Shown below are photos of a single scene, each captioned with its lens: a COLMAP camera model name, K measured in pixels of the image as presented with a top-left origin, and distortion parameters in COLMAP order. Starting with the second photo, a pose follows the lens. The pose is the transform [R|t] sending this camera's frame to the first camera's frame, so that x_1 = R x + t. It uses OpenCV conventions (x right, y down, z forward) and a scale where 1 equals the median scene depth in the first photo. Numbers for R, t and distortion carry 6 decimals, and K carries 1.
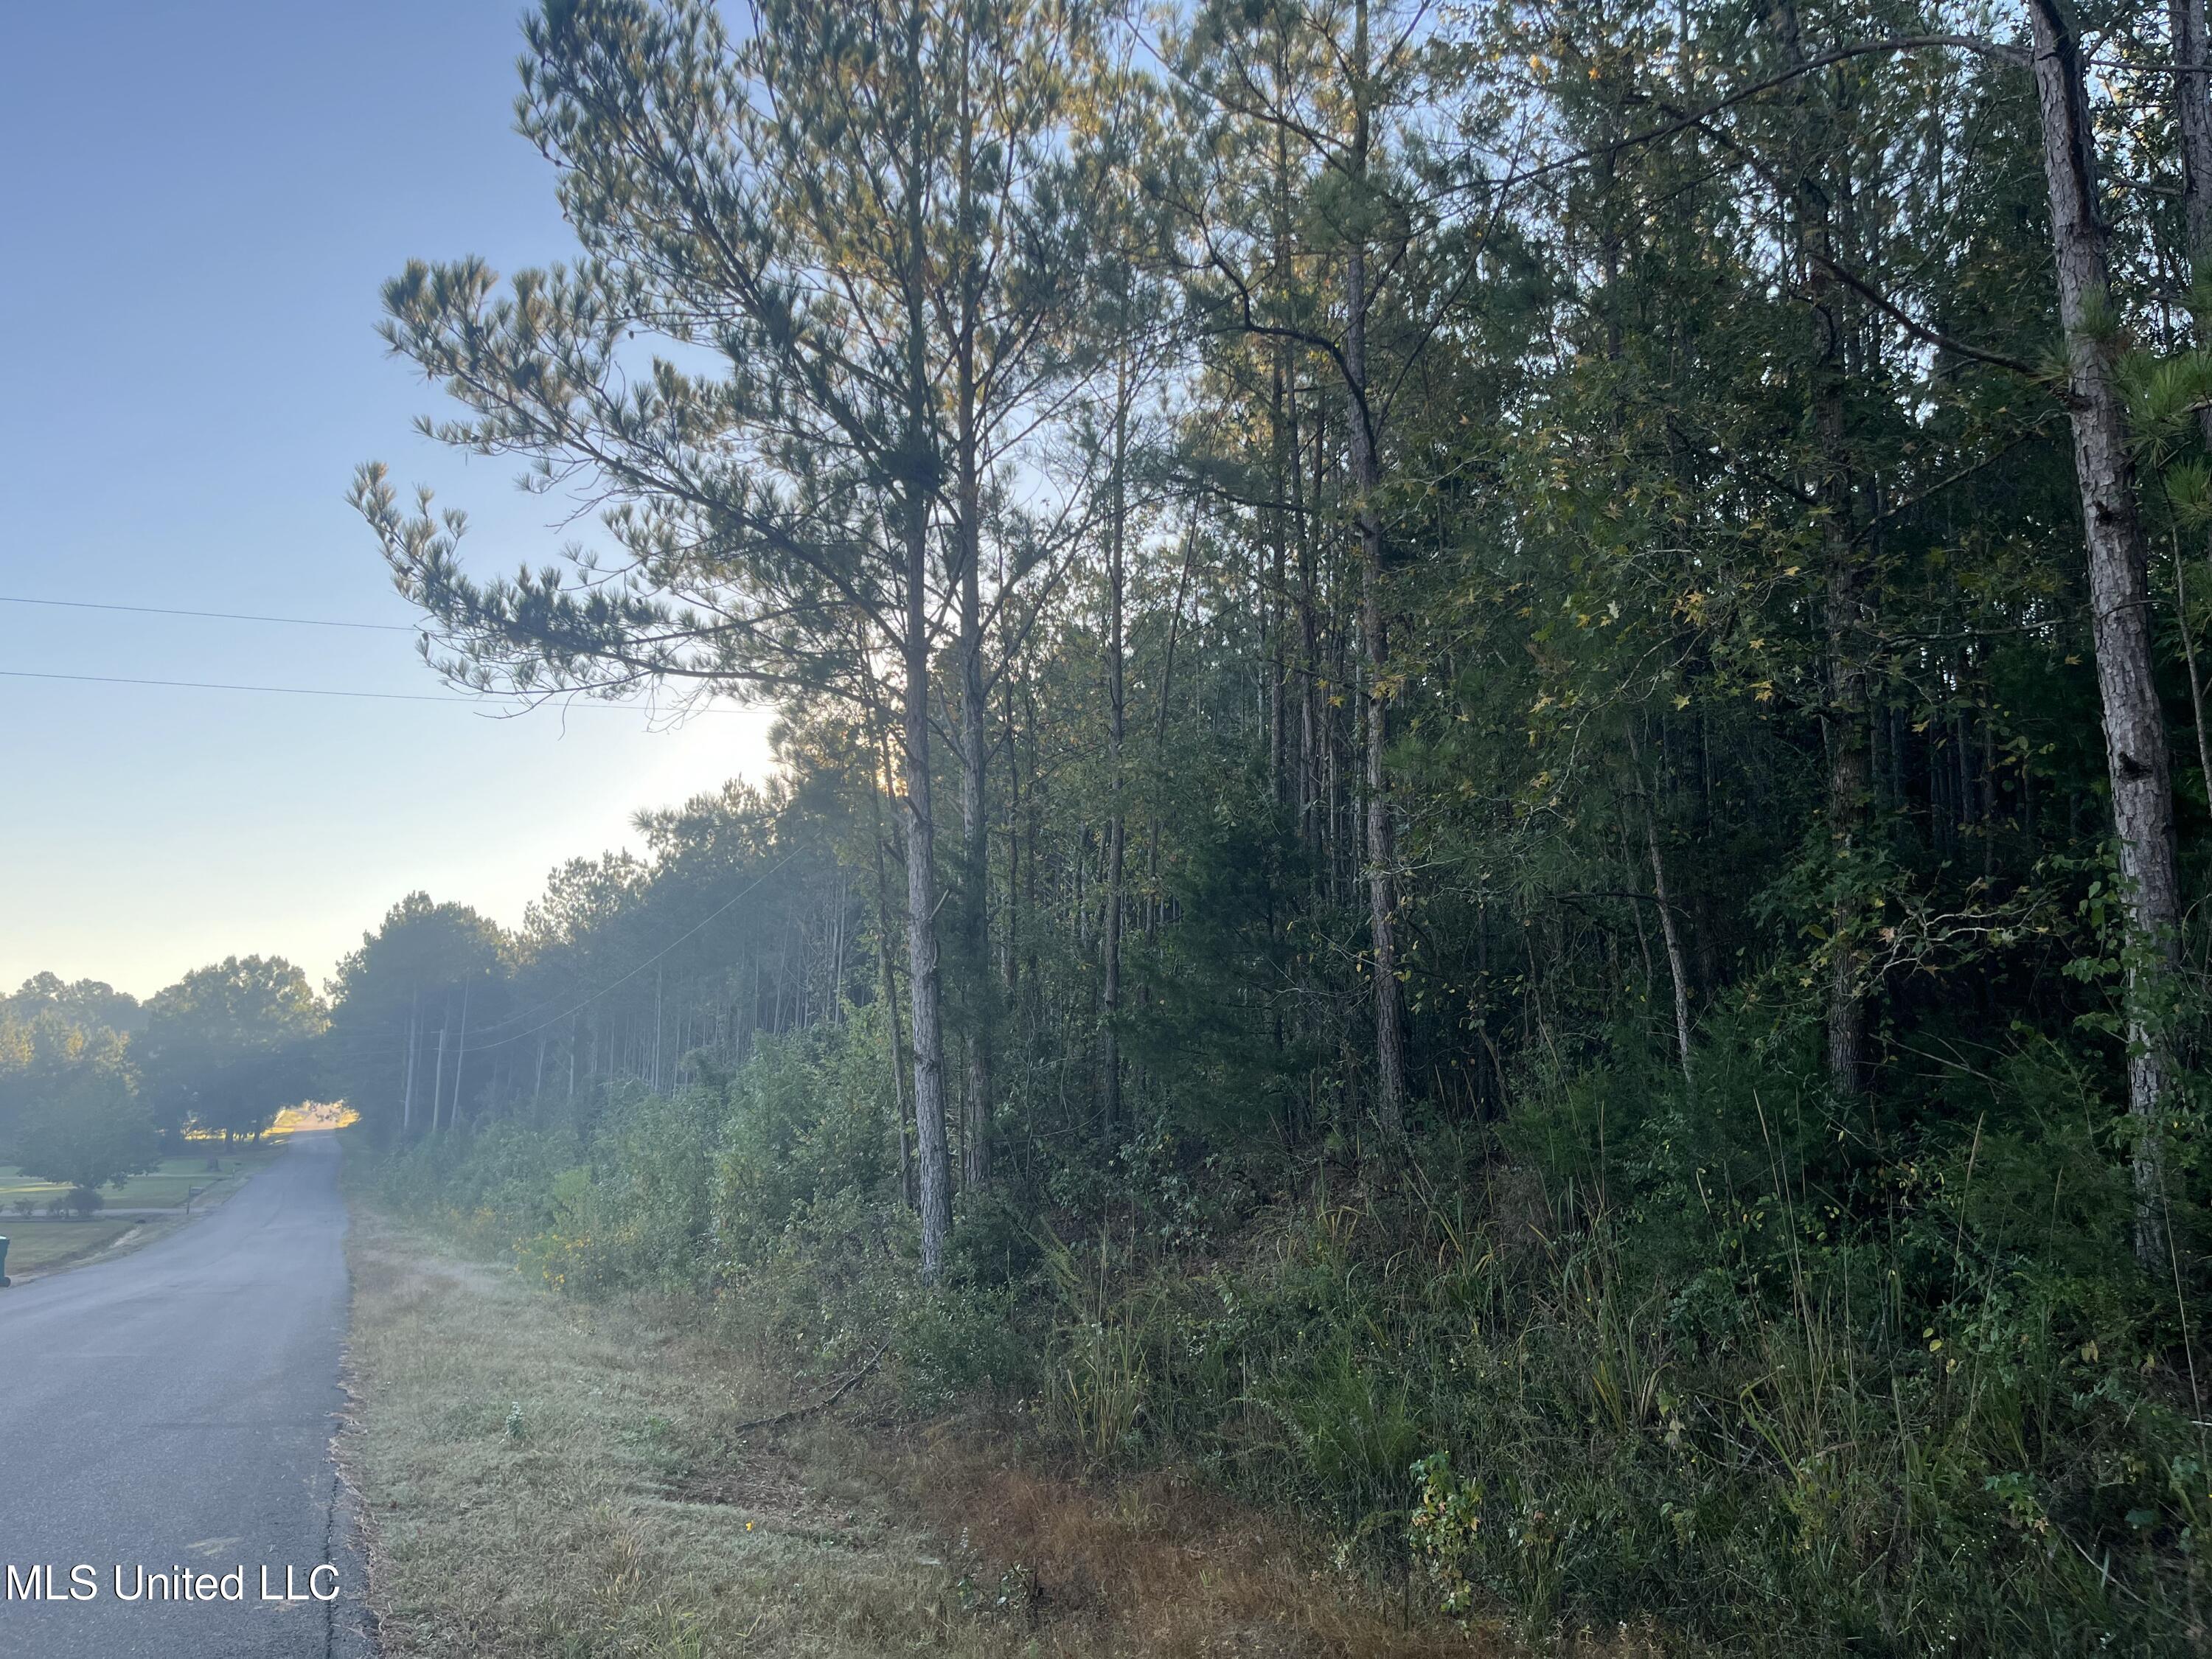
lens RADIAL K [[1680.2, 0, 1109.4], [0, 1680.2, 827.5], [0, 0, 1]] dist [-0.002654, -0.003259]
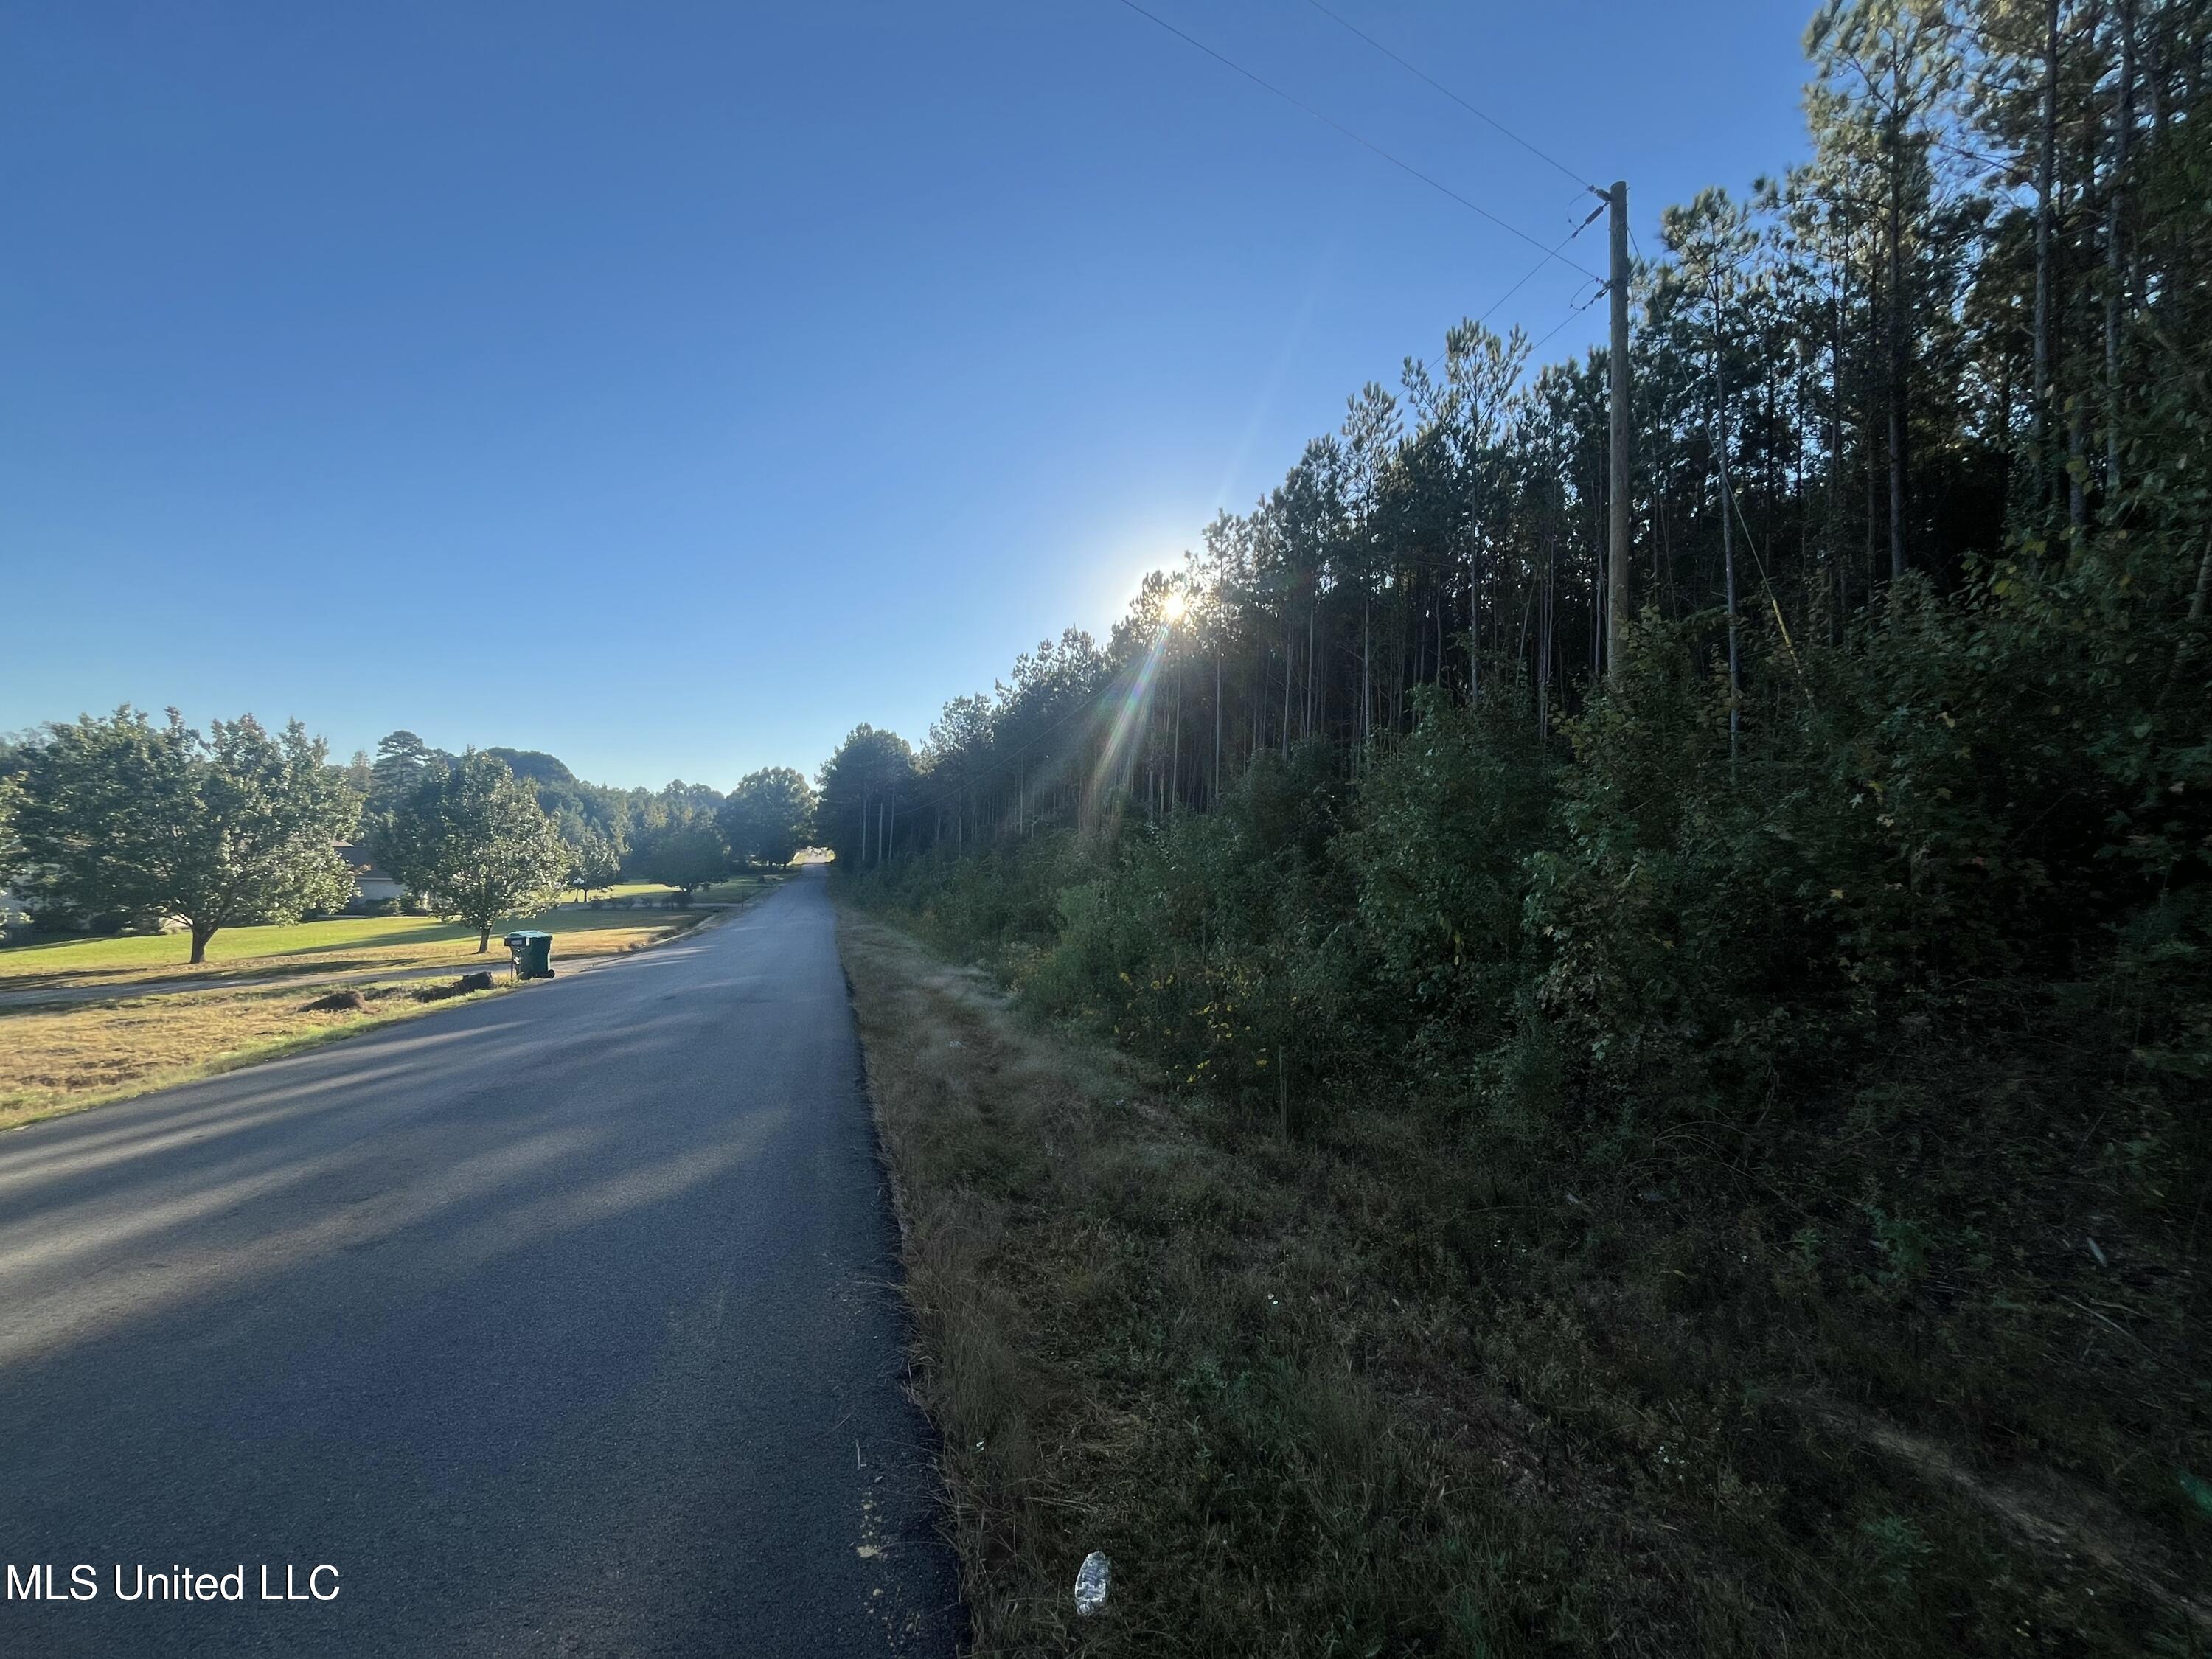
lens RADIAL K [[885.4, 0, 1102.4], [0, 885.4, 841.6], [0, 0, 1]] dist [0.000701, 0.000015]
pose [[0.992492, 0.016151, -0.121237, -0.058428], [0.001617, 0.989423, 0.145051, 0.025552], [0.122298, -0.144158, 0.981968, 0.124745]]
